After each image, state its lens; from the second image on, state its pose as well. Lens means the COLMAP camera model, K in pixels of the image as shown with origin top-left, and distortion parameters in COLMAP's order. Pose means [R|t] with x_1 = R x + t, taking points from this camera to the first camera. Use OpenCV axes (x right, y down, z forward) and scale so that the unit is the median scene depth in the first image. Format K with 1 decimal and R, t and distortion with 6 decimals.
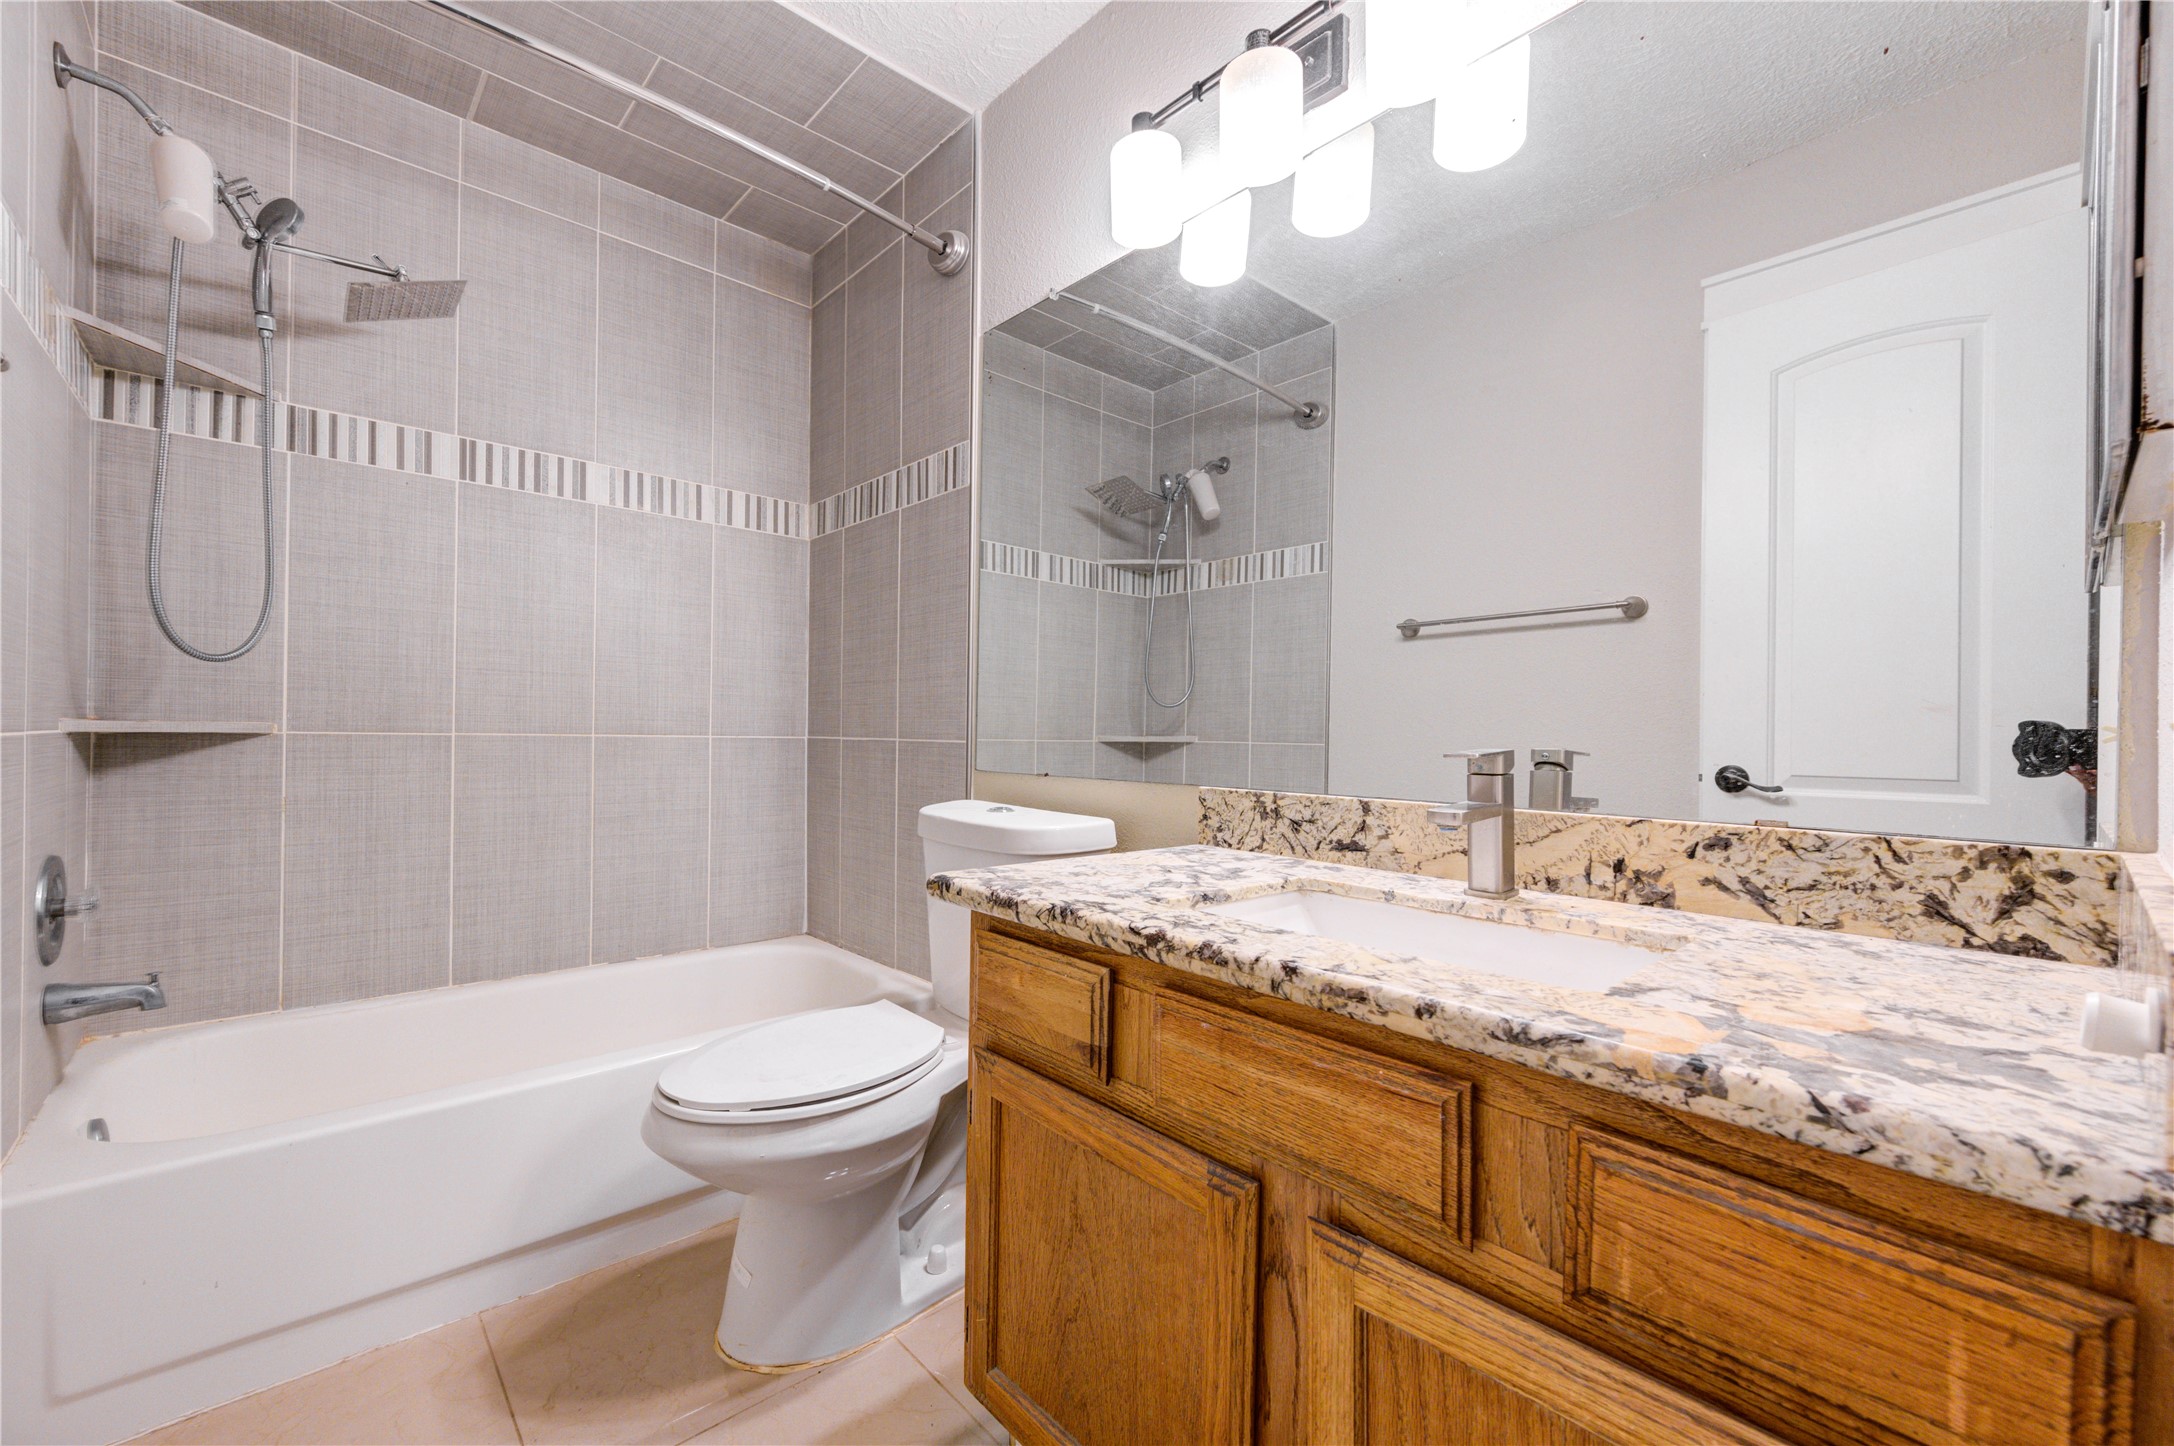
lens RADIAL K [[871.6, 0, 1043.3], [0, 871.6, 725.8], [0, 0, 1]] dist [0.000864, 0.000108]
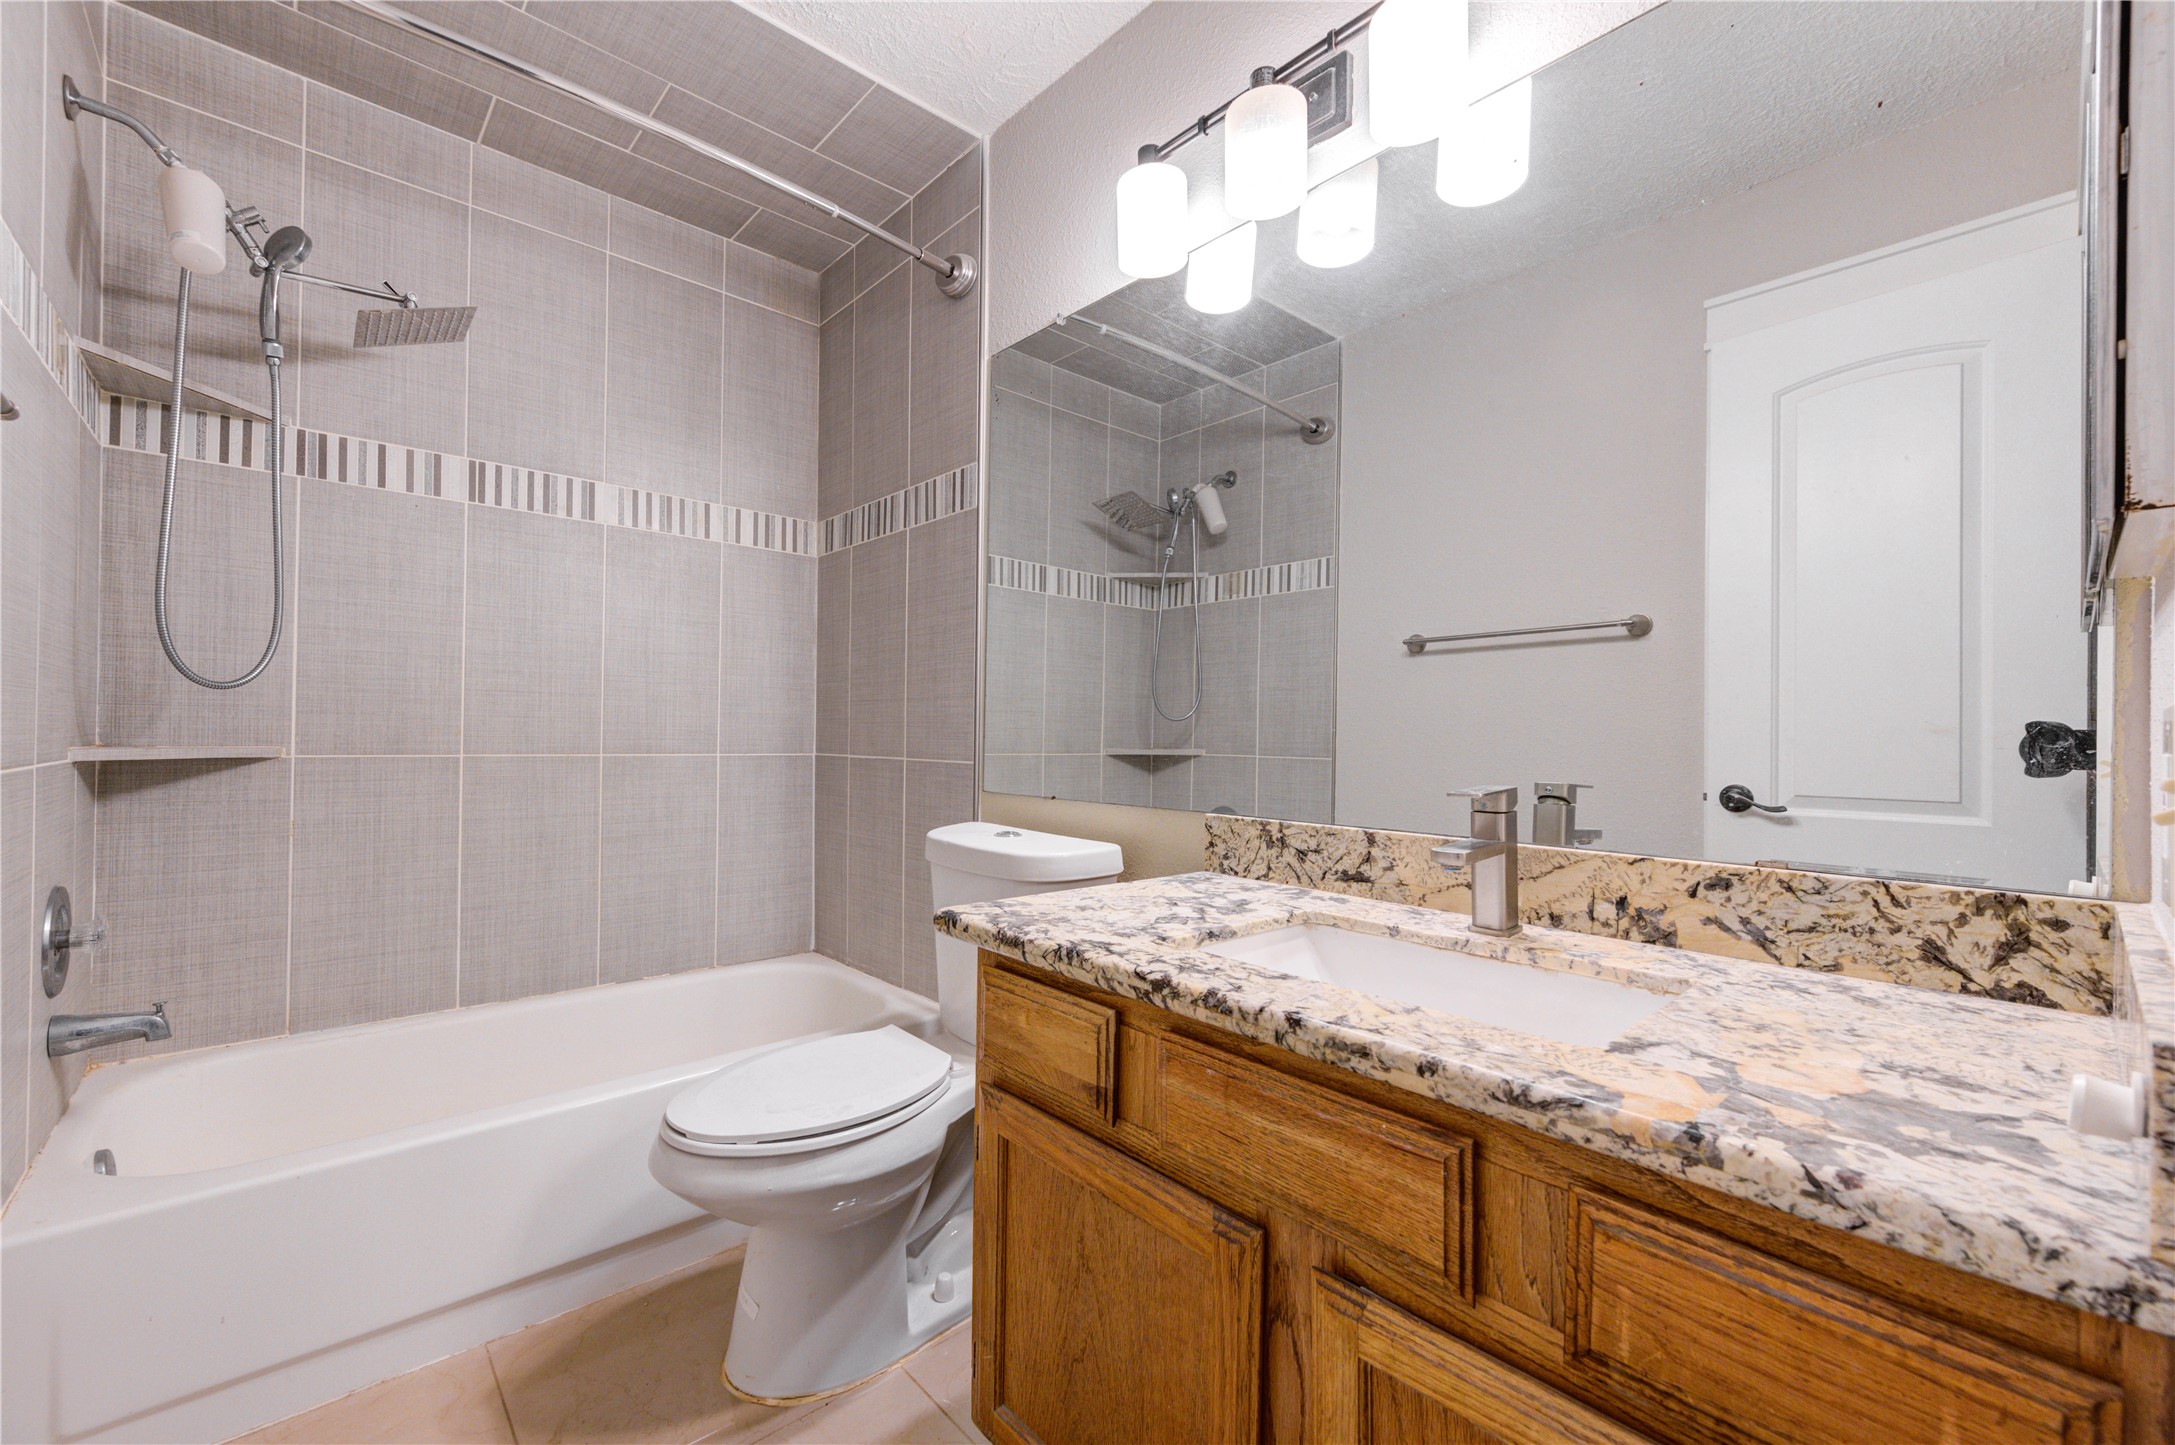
lens RADIAL K [[872.2, 0, 1055.2], [0, 872.2, 724.0], [0, 0, 1]] dist [0.001931, -0.000119]
pose [[0.999993, -0.001336, 0.003554, 0.002001], [0.001353, 0.999986, -0.005064, -0.029837], [-0.003547, 0.005068, 0.999981, -0.004881]]
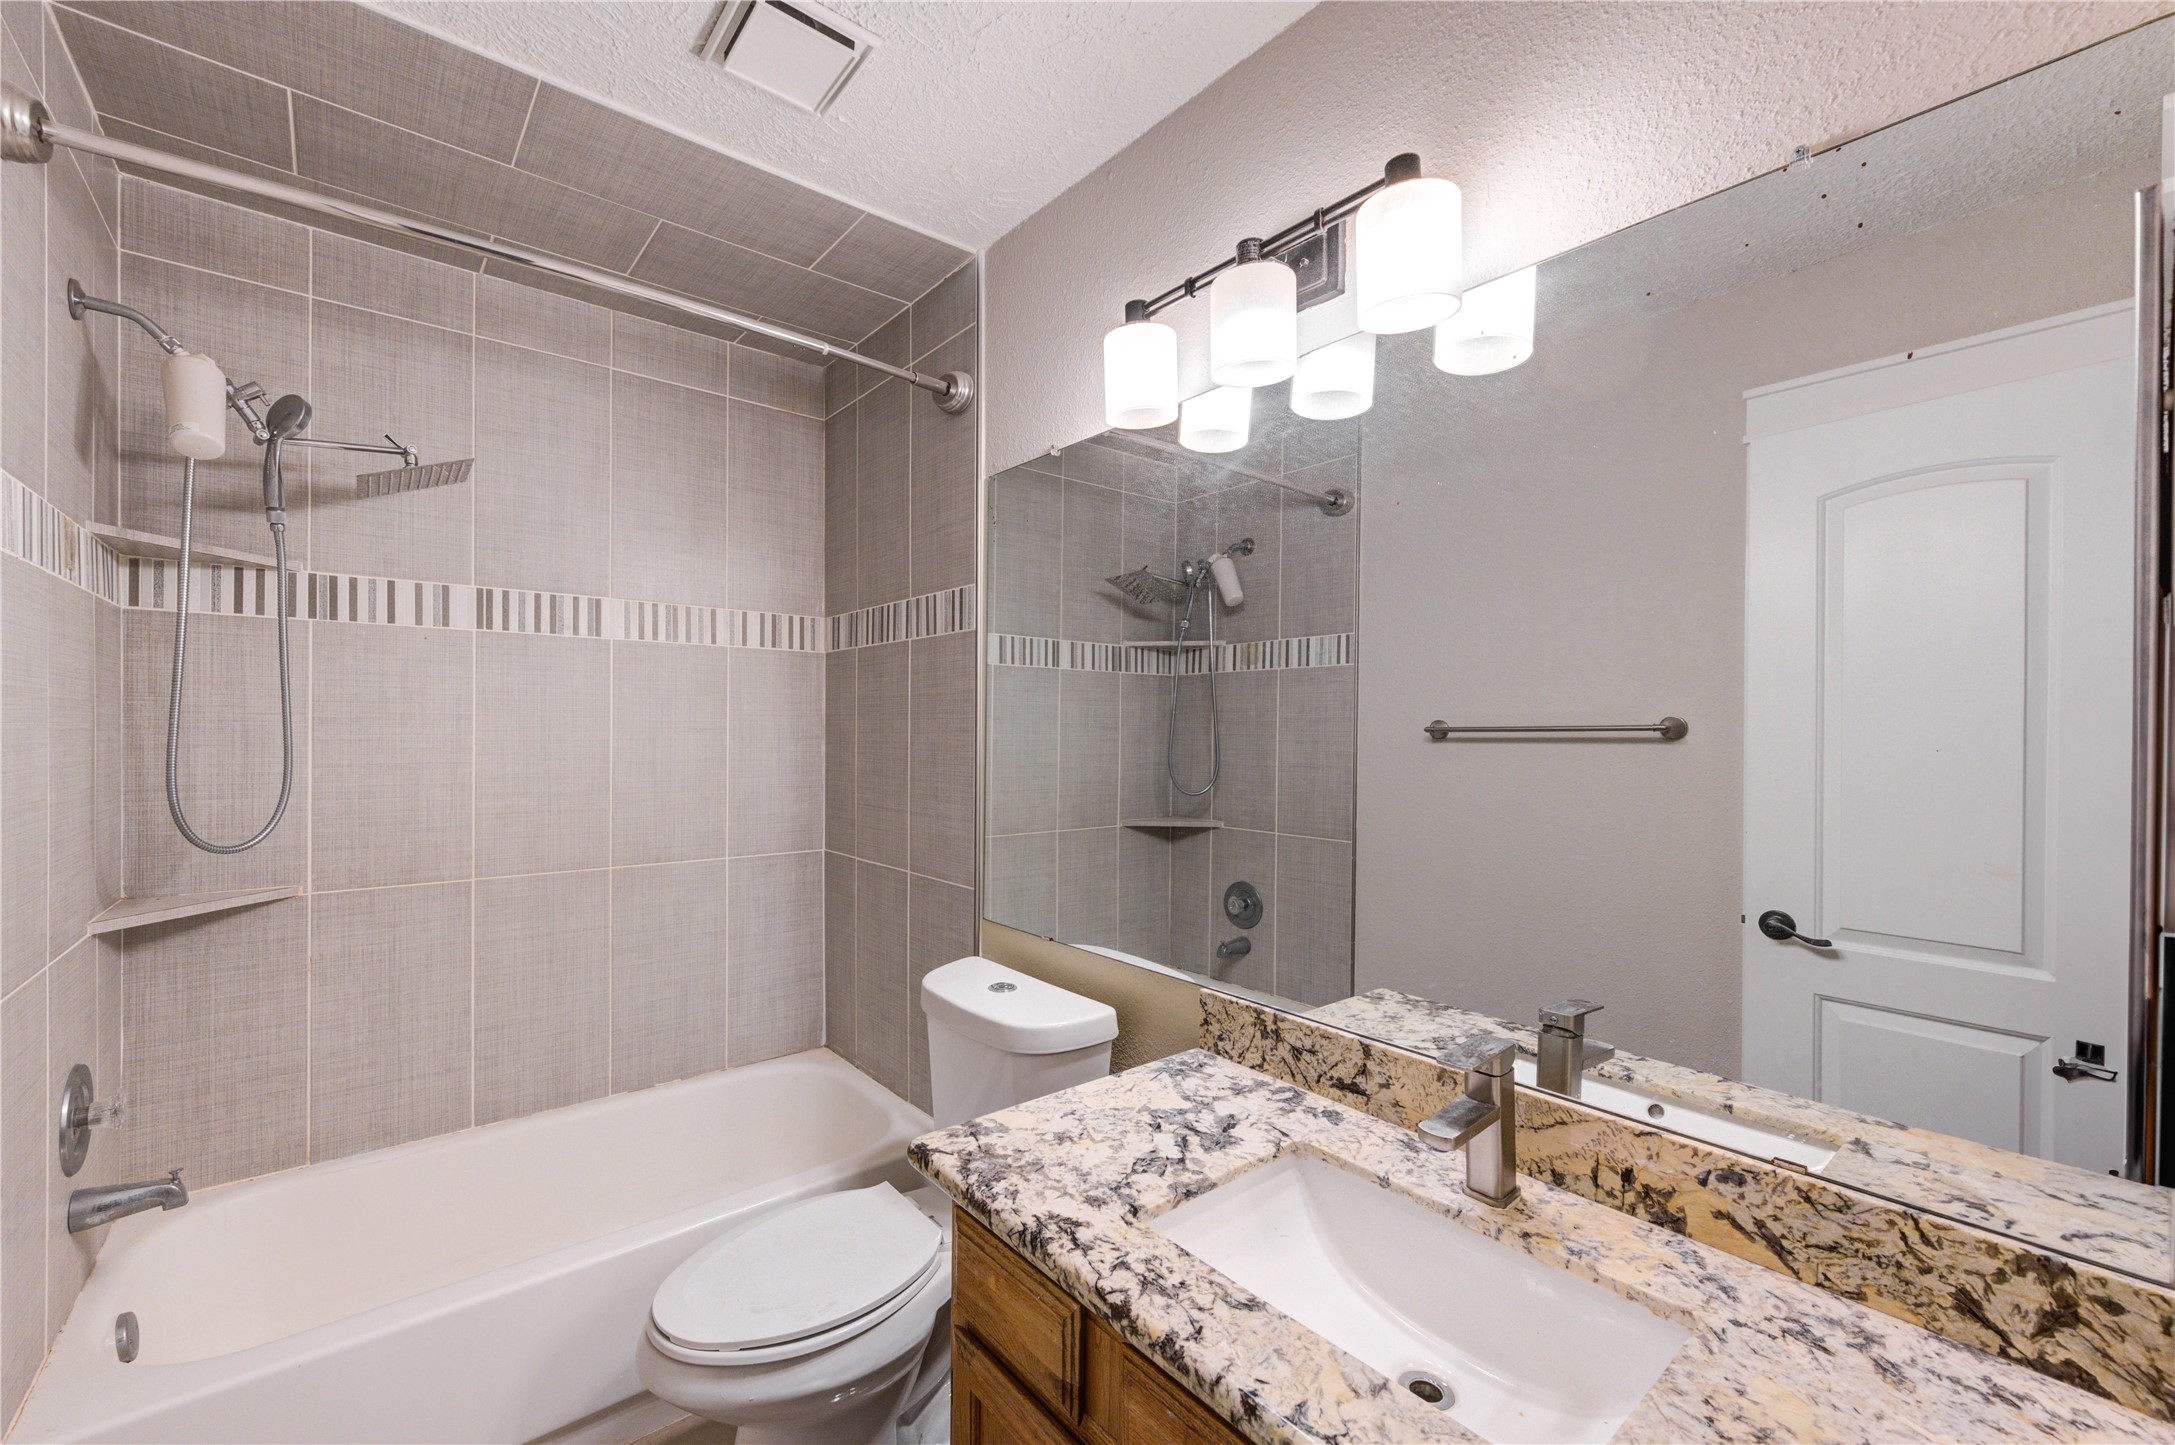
lens RADIAL K [[872.1, 0, 1047.2], [0, 872.1, 732.6], [0, 0, 1]] dist [-0.000636, 0.001413]
pose [[0.998972, -0.008341, -0.044569, 0.056089], [0.008587, 0.999949, 0.005326, -0.232623], [0.044522, -0.005703, 0.998992, 0.022385]]
